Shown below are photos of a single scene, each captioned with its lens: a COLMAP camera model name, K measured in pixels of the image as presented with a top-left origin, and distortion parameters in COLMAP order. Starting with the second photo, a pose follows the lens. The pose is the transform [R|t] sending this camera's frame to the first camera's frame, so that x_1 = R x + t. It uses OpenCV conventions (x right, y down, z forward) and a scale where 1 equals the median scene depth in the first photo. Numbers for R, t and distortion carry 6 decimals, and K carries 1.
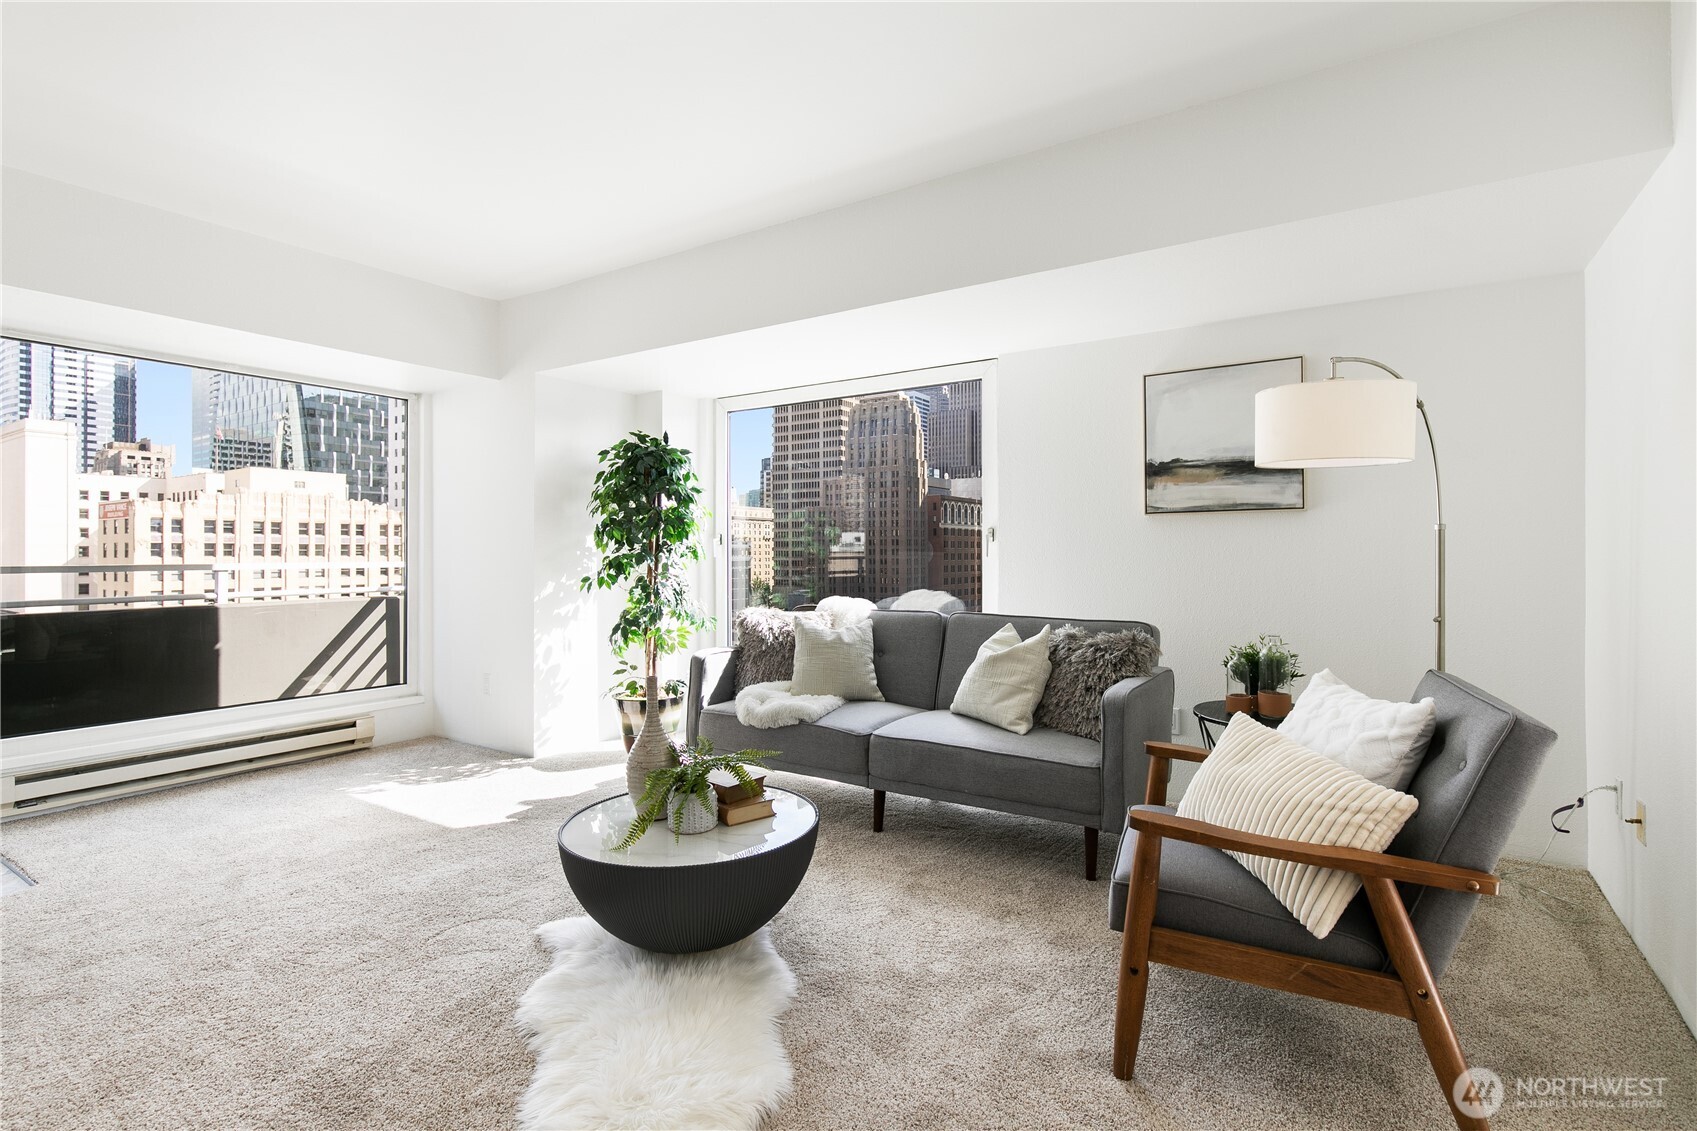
lens RADIAL K [[821.0, 0, 850.4], [0, 821.0, 552.6], [0, 0, 1]] dist [0.003174, 0.000584]
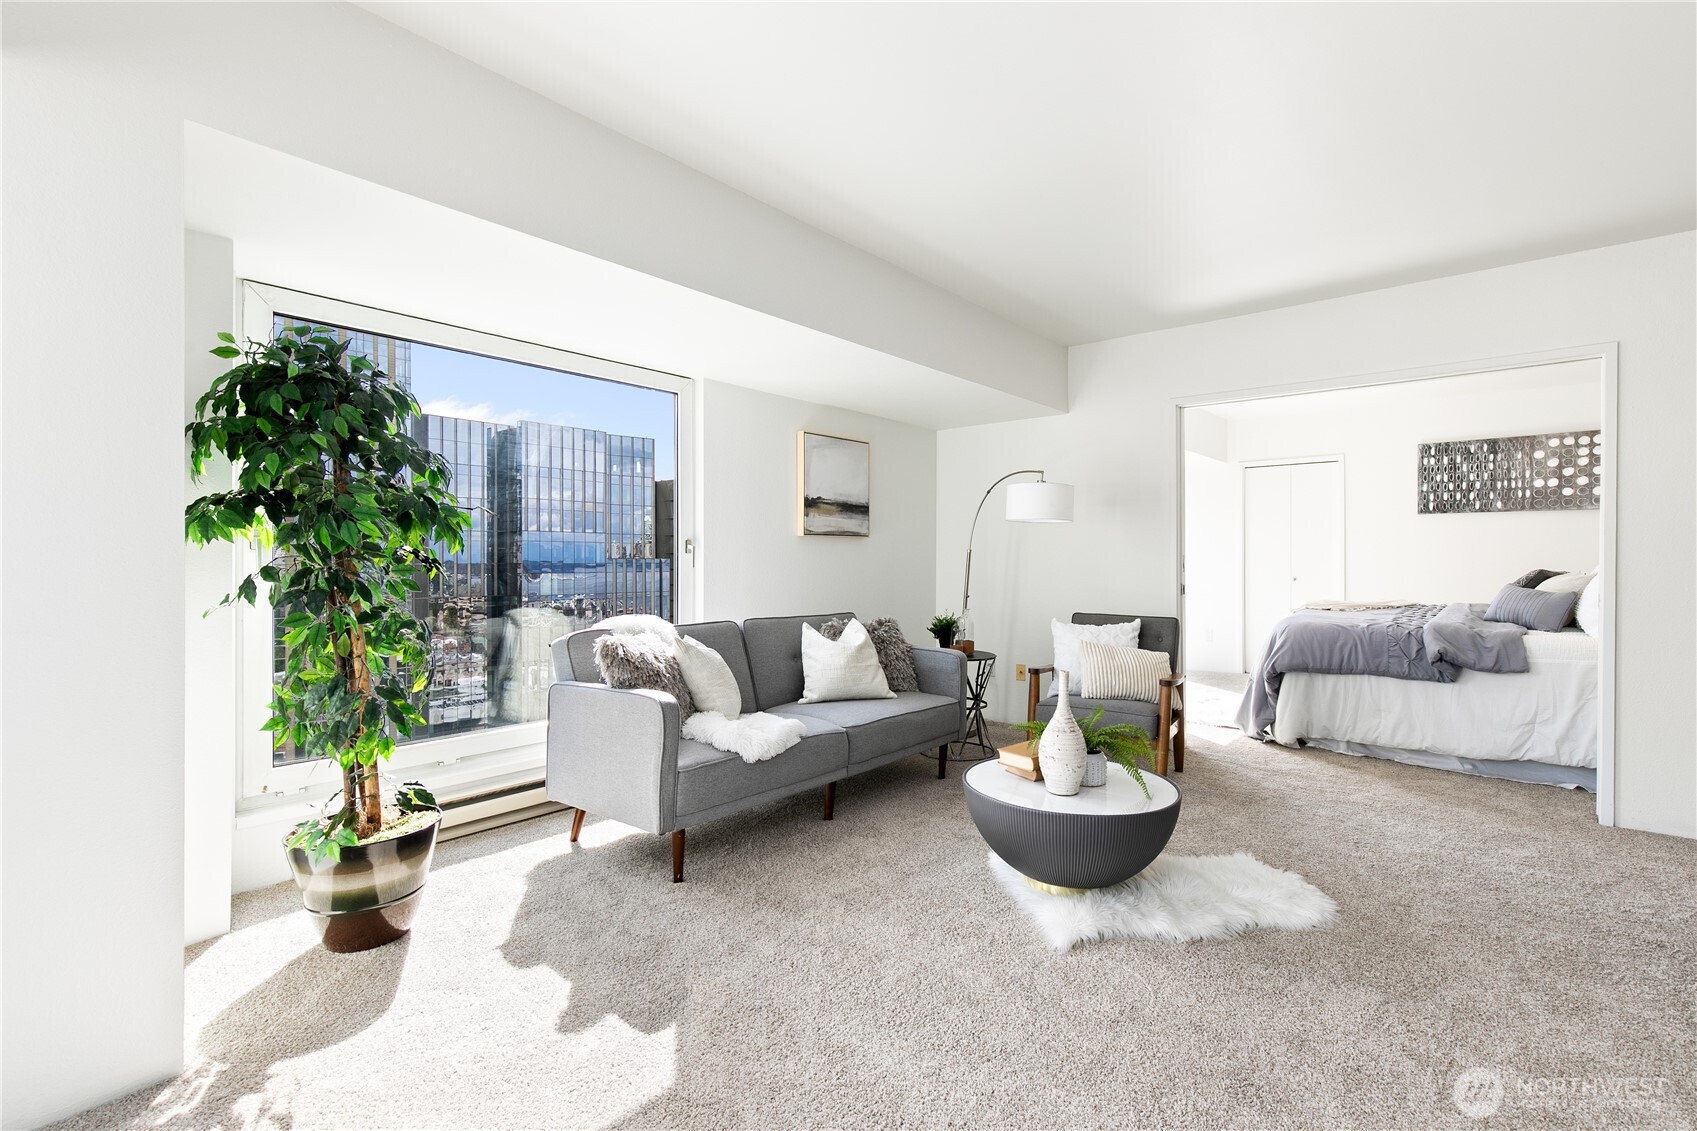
lens RADIAL K [[767.8, 0, 853.7], [0, 767.8, 566.4], [0, 0, 1]] dist [0.003699, 0.000372]
pose [[0.118666, -0.004192, 0.992925, -0.888252], [-0.000923, 0.999990, 0.004332, -0.000691], [-0.992934, -0.001431, 0.118661, 0.773104]]
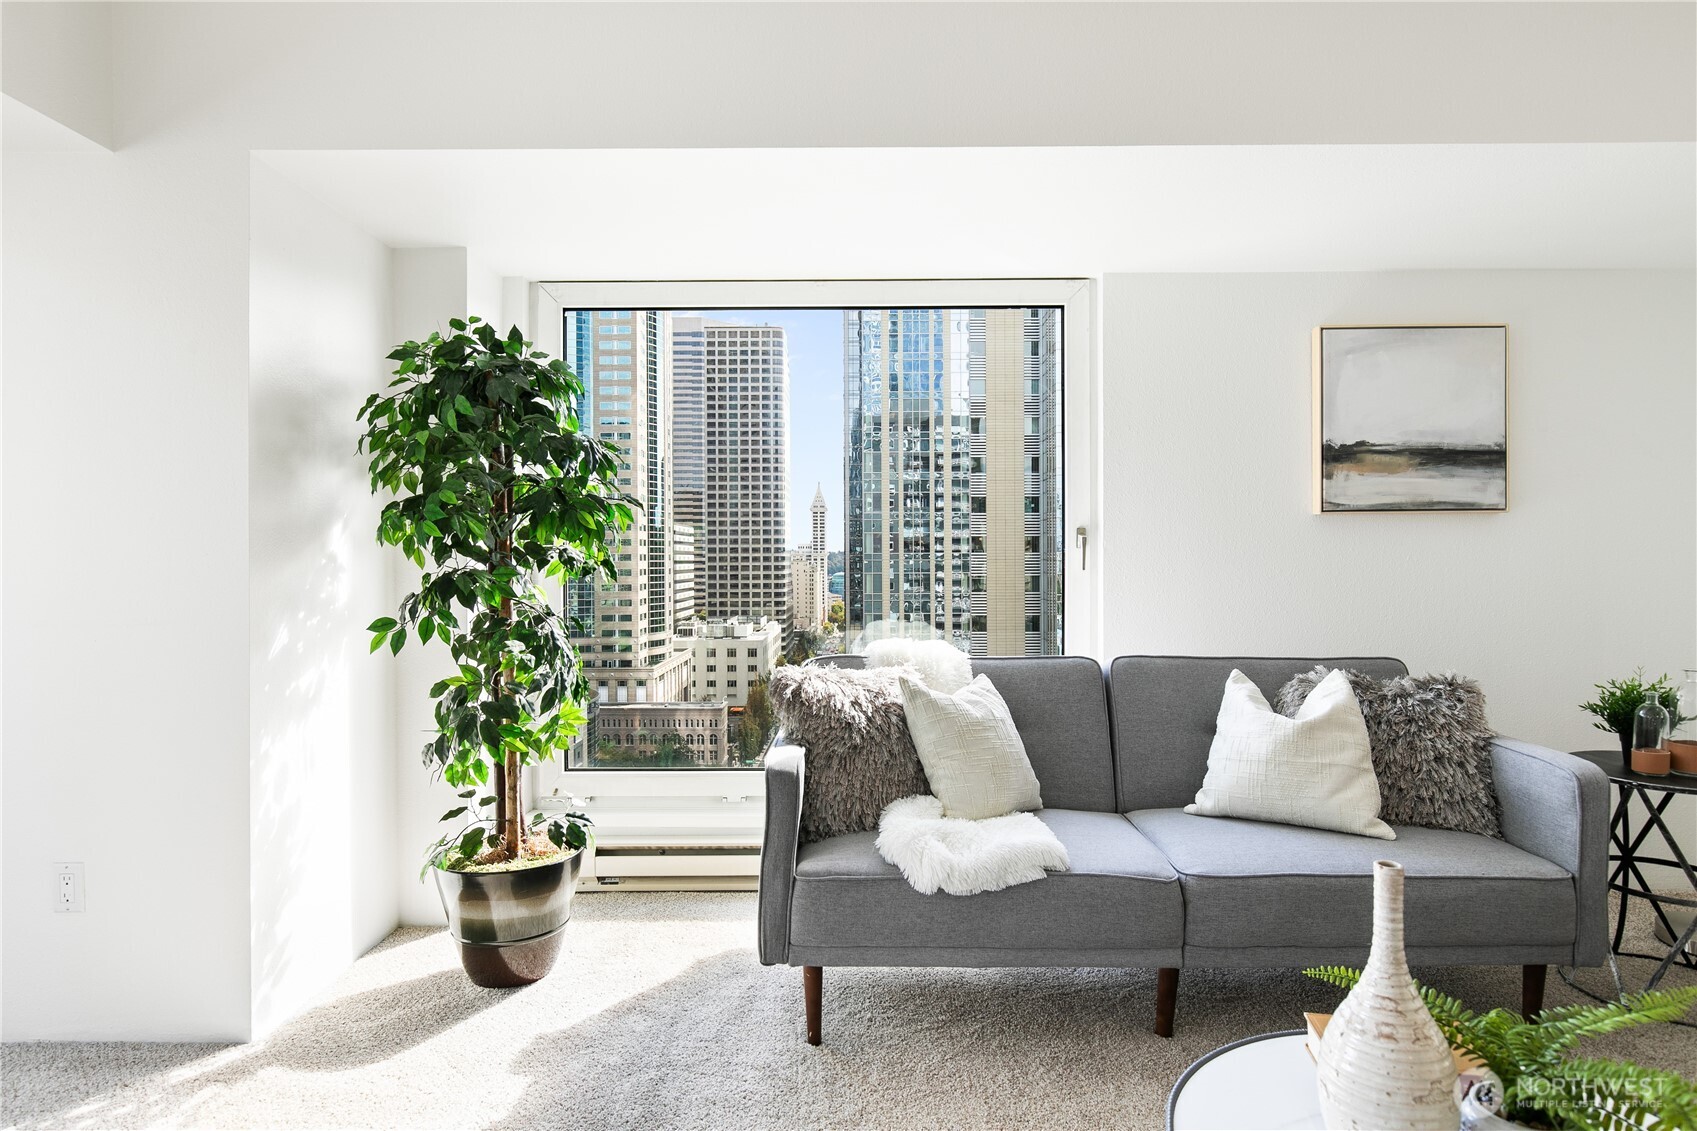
lens RADIAL K [[979.8, 0, 854.8], [0, 979.8, 568.9], [0, 0, 1]] dist [-0.000542, -0.000667]
pose [[0.835381, -0.007337, 0.549622, -0.494435], [0.001432, 0.999937, 0.011172, -0.005523], [-0.549669, -0.008546, 0.835339, 0.486792]]
